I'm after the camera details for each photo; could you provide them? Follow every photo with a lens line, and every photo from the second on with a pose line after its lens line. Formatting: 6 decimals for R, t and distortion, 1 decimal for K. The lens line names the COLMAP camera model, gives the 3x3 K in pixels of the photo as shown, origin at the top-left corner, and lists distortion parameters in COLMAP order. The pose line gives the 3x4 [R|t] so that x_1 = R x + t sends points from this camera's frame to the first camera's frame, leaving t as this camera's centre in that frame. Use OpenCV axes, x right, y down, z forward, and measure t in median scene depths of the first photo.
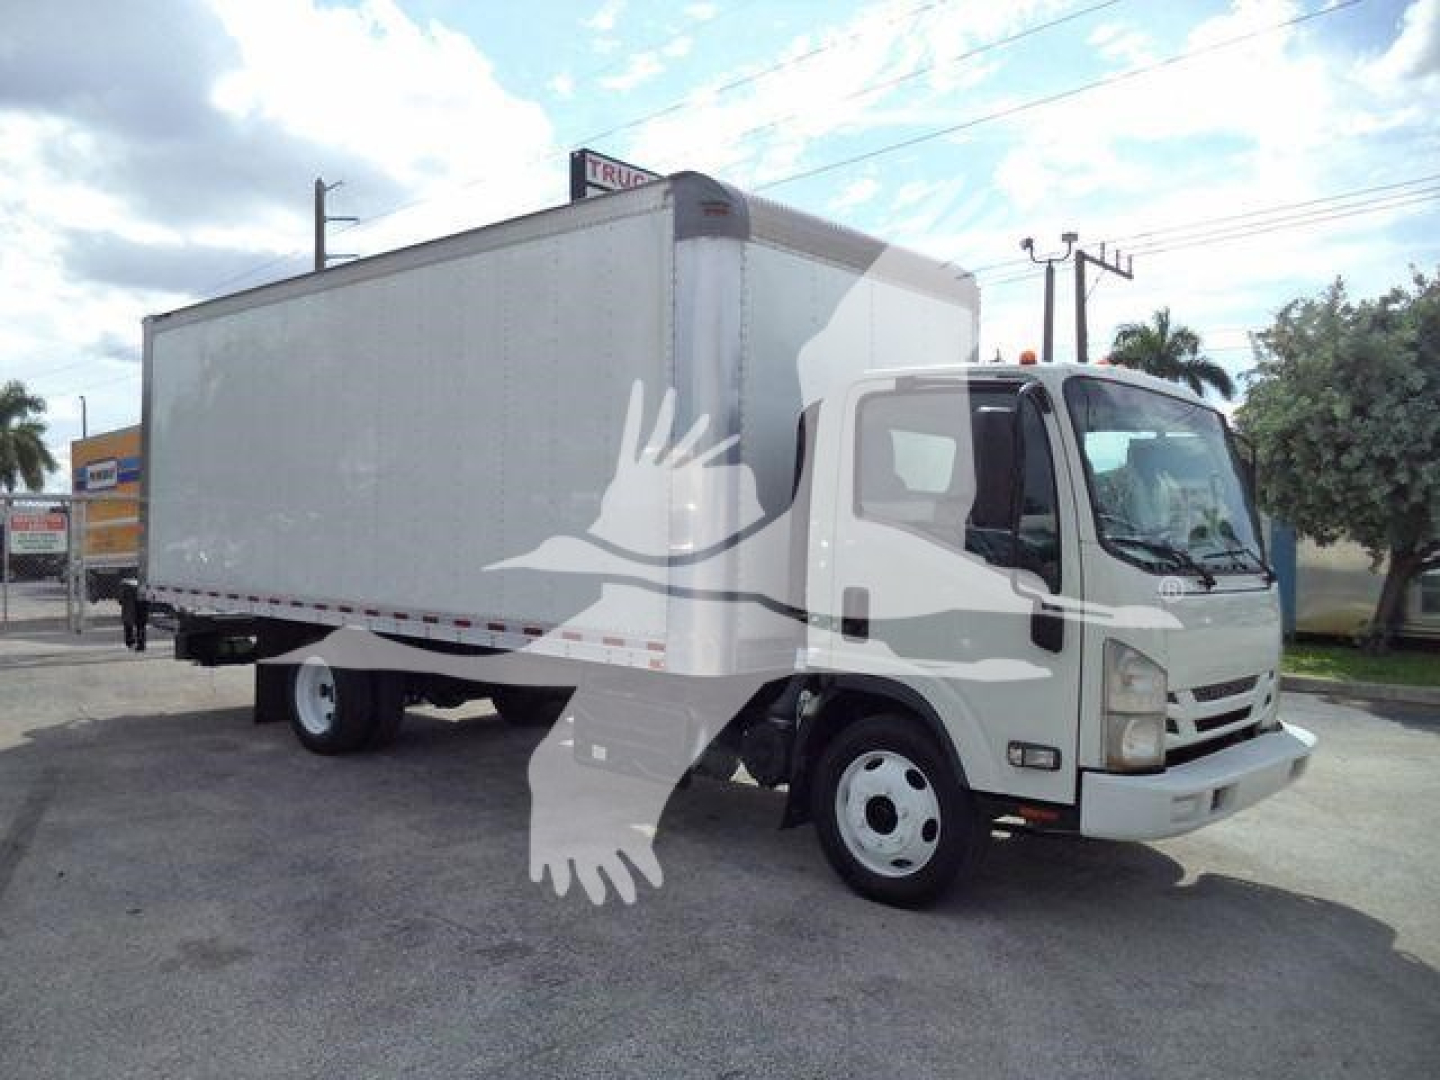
lens RADIAL K [[1176.7, 0, 711.0], [0, 1176.7, 548.3], [0, 0, 1]] dist [-0.033638, 0.005123]
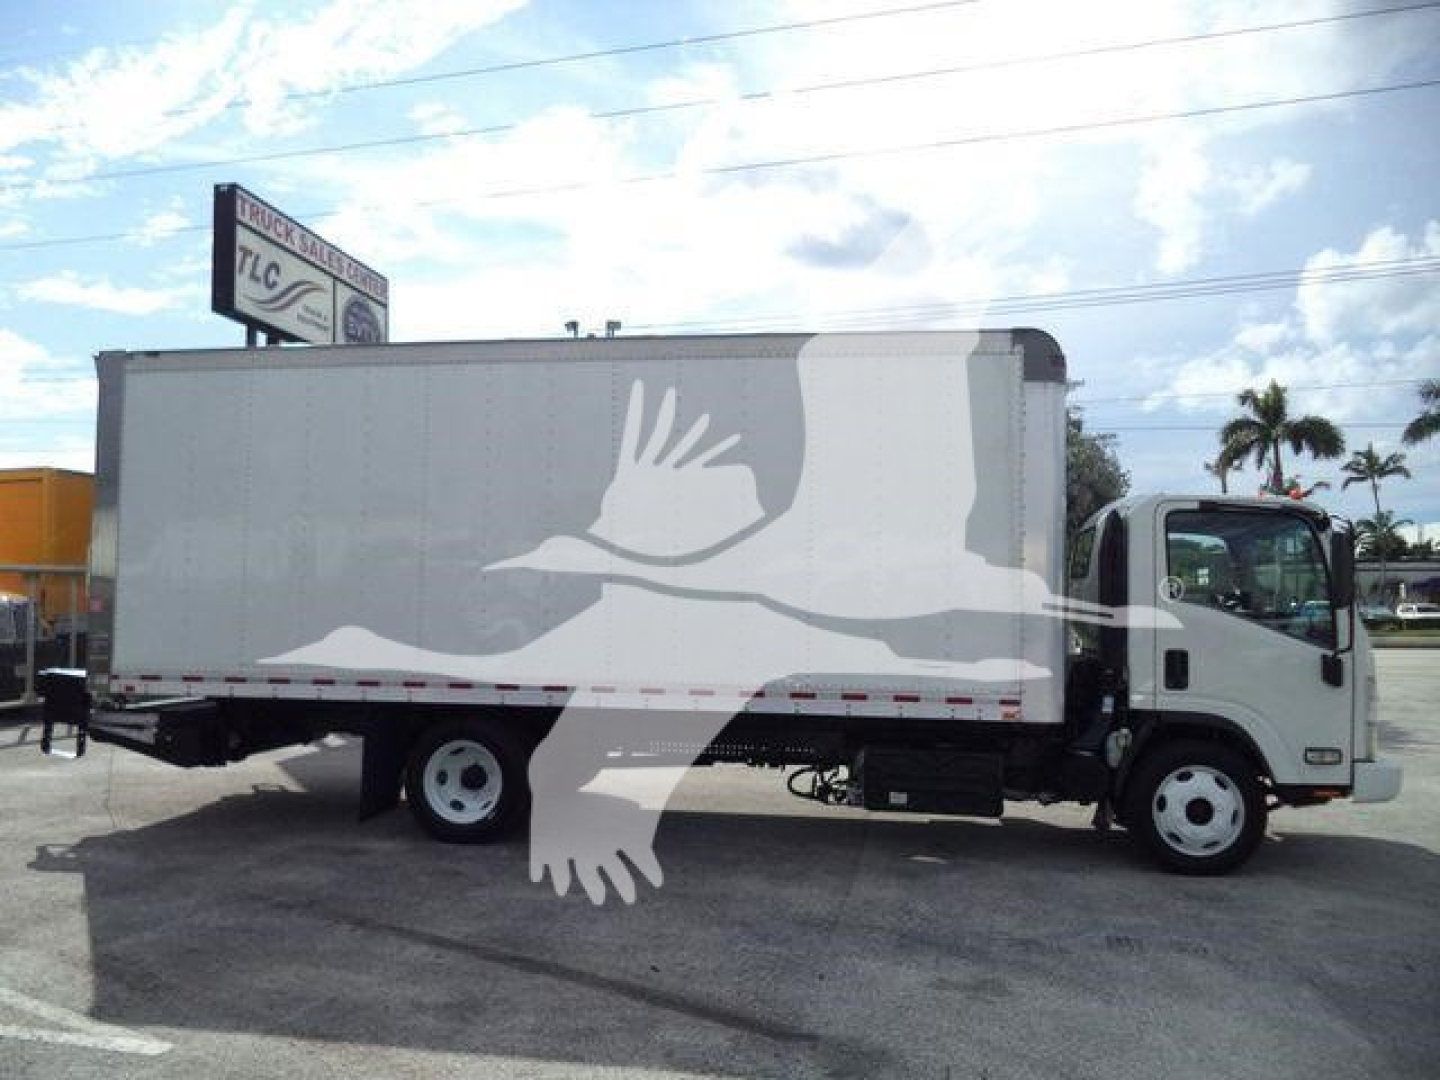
lens RADIAL K [[1176.7, 0, 711.0], [0, 1176.7, 548.3], [0, 0, 1]] dist [-0.033638, 0.005123]
pose [[0.837534, 0.017424, 0.546107, -1.026044], [0.009418, 0.998883, -0.046314, -0.025485], [-0.546304, 0.043933, 0.836434, 0.129822]]
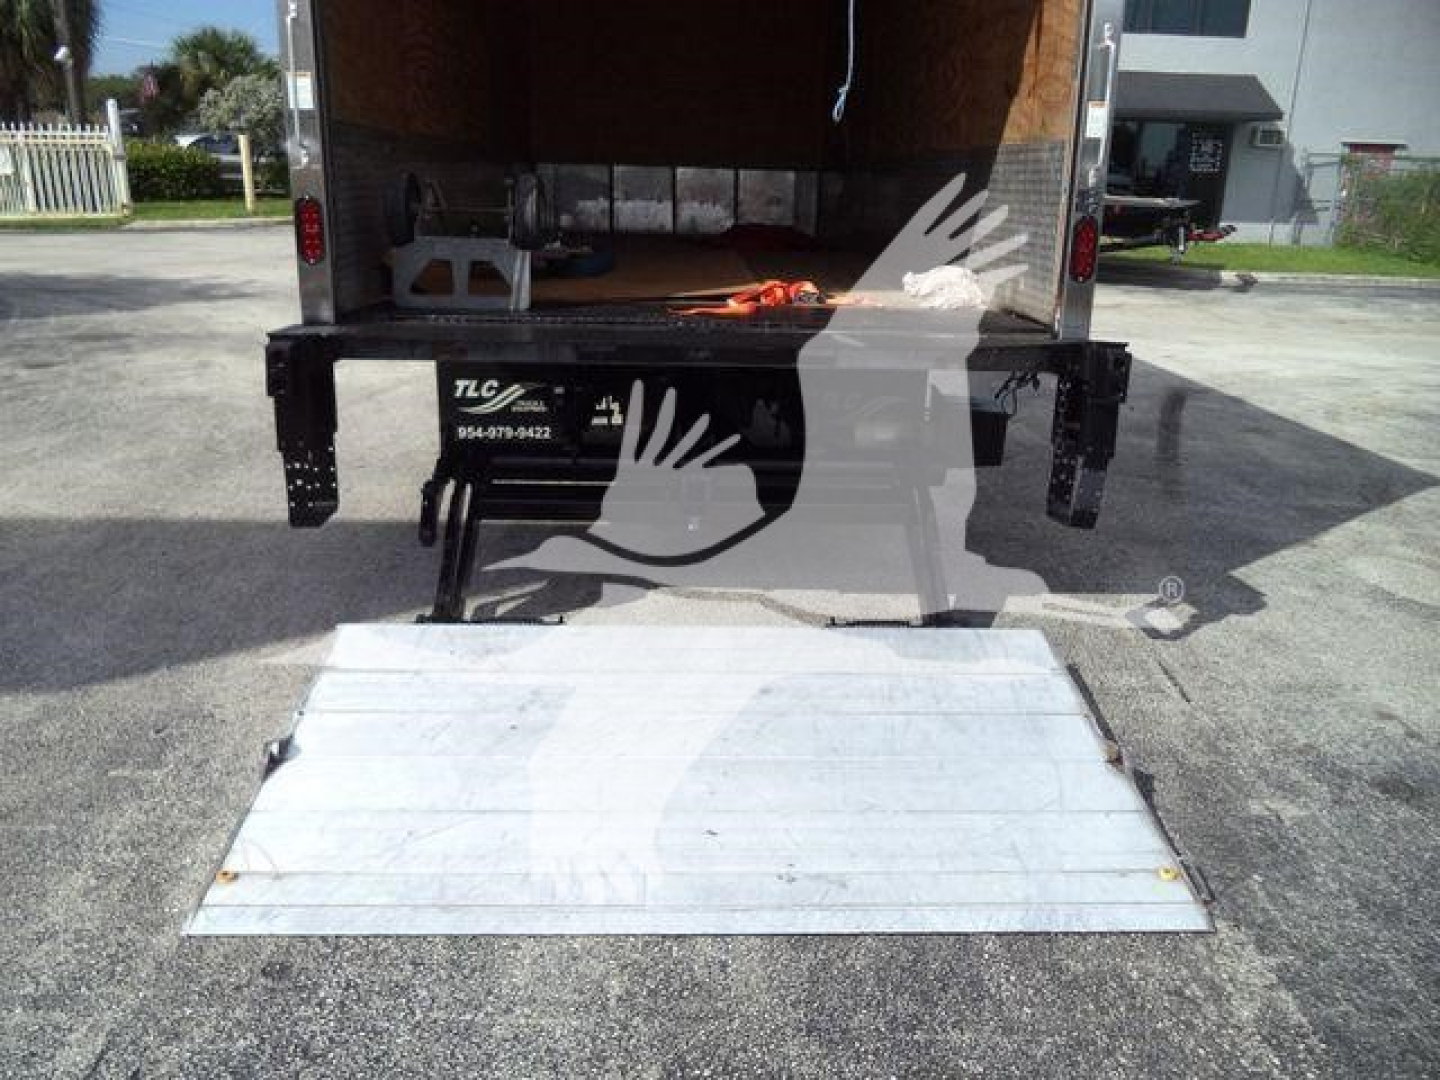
lens RADIAL K [[1176.7, 0, 711.0], [0, 1176.7, 548.3], [0, 0, 1]] dist [-0.033638, 0.005123]
pose [[-0.722624, -0.243787, 0.646825, -1.196234], [-0.030835, 0.946181, 0.322165, -0.039635], [-0.690554, 0.212859, -0.691250, 2.532101]]
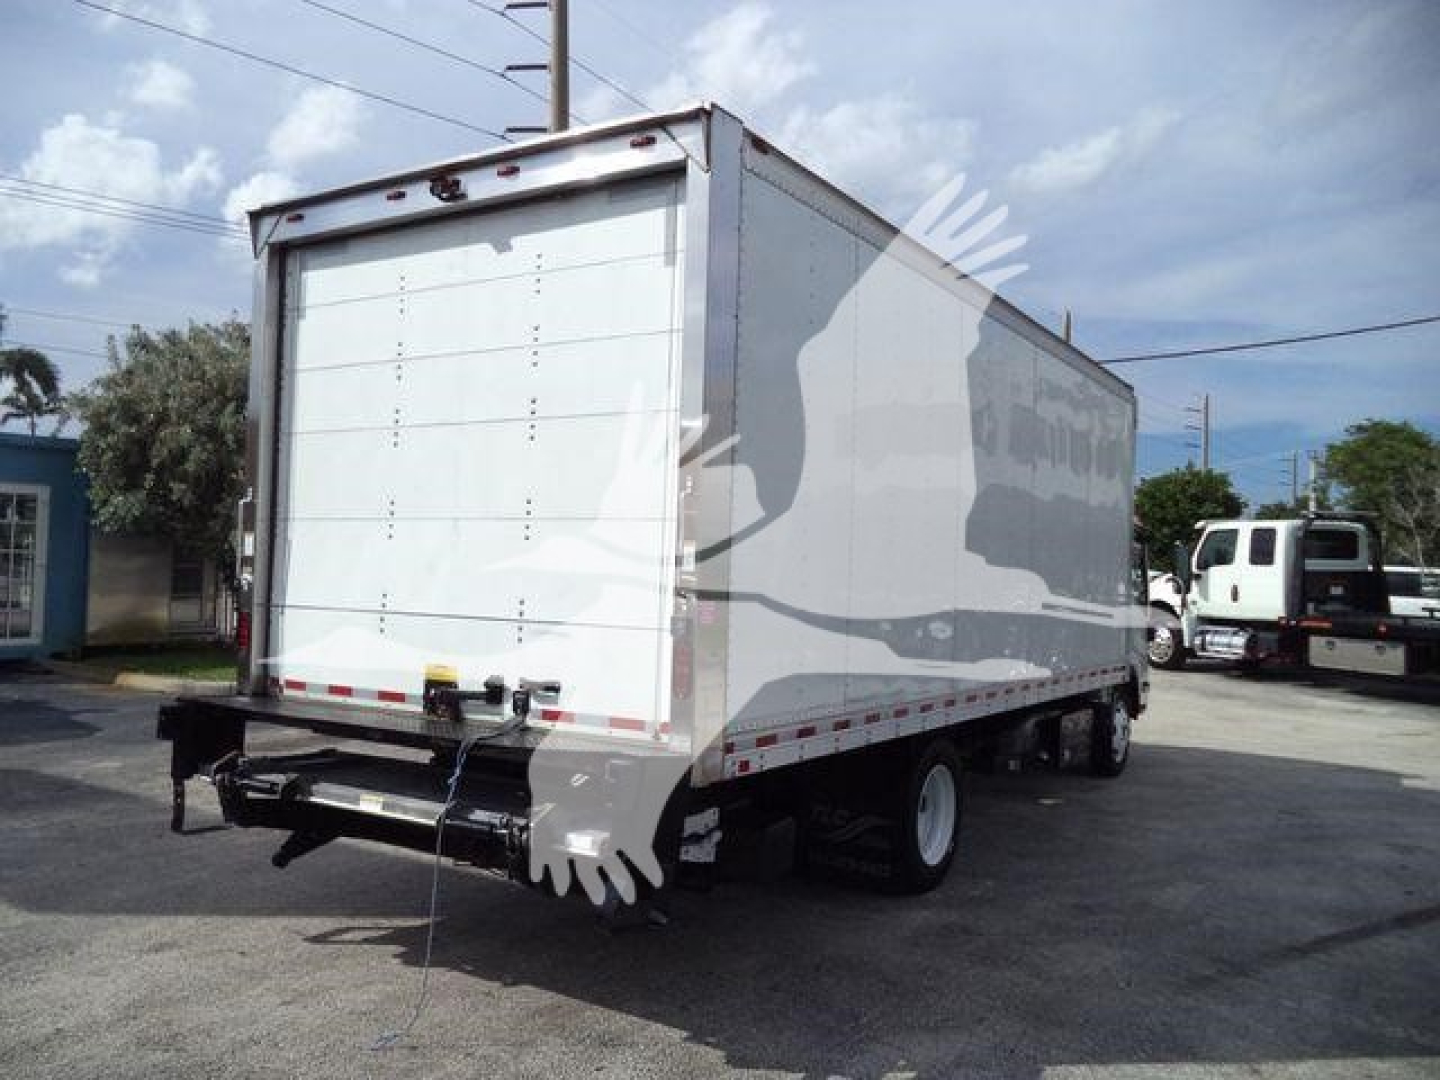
lens RADIAL K [[1158.7, 0, 712.6], [0, 1158.7, 540.6], [0, 0, 1]] dist [-0.007499, -0.002659]
pose [[-0.191737, 0.003136, 0.981441, -1.606682], [-0.026945, 0.999601, -0.008458, -0.069290], [-0.981076, -0.028067, -0.191576, 1.979024]]
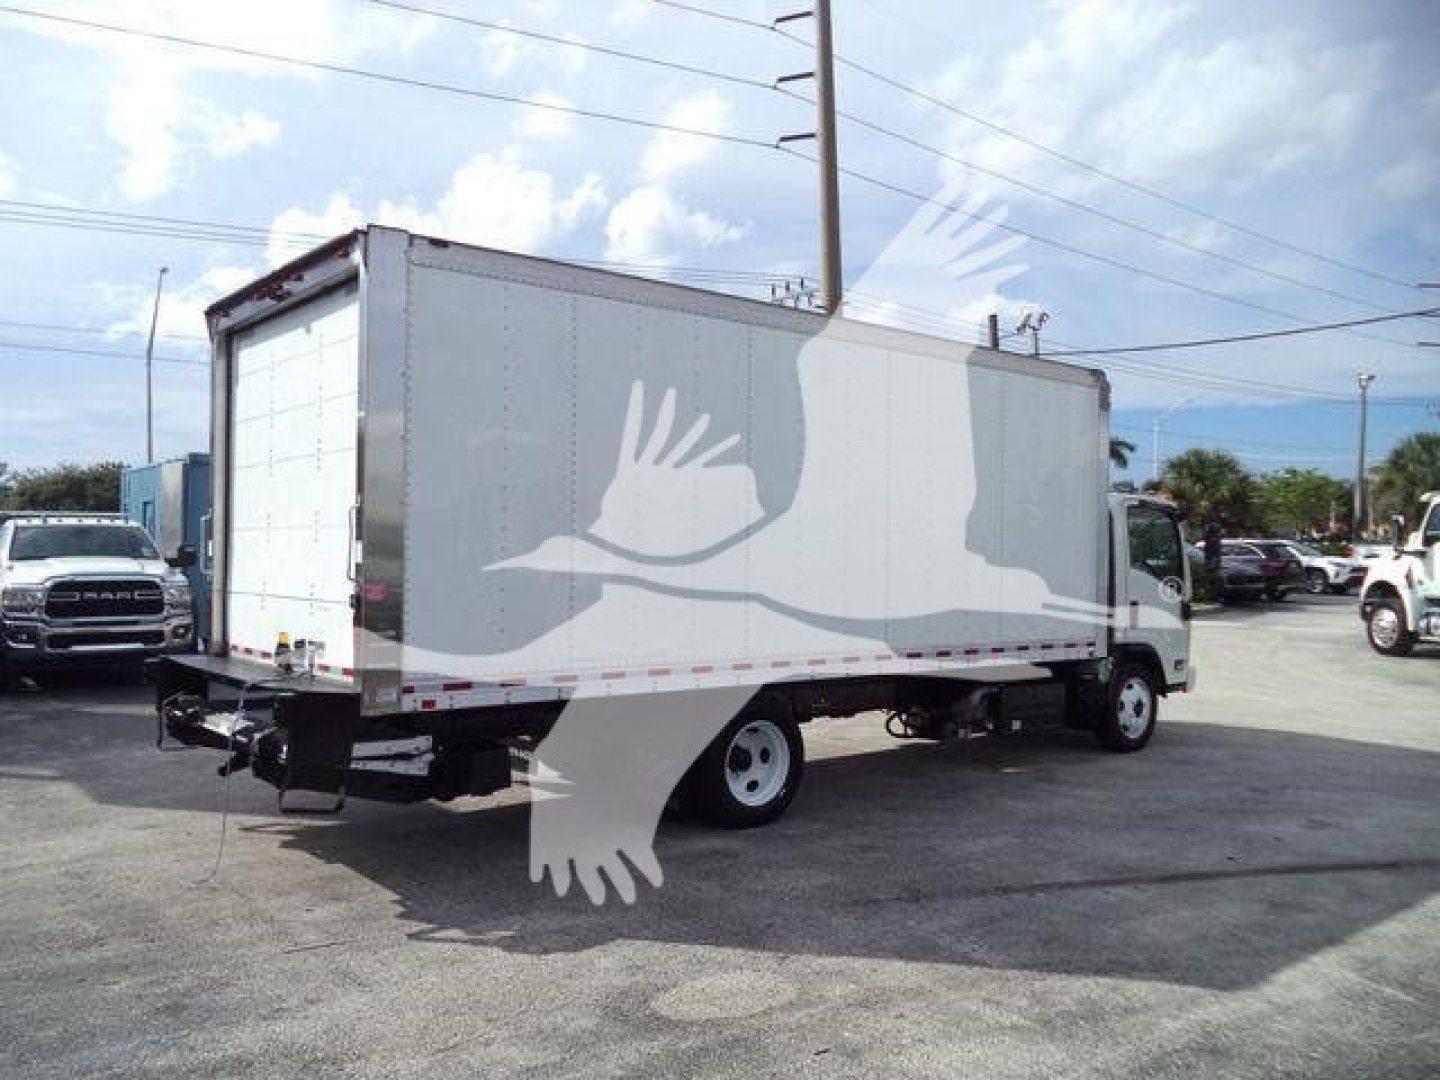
lens RADIAL K [[1158.7, 0, 712.6], [0, 1158.7, 540.6], [0, 0, 1]] dist [-0.007499, -0.002659]
pose [[0.115633, -0.004914, 0.993280, -1.874159], [-0.001223, 0.999986, 0.005090, -0.080502], [-0.993291, -0.001803, 0.115625, 1.411963]]
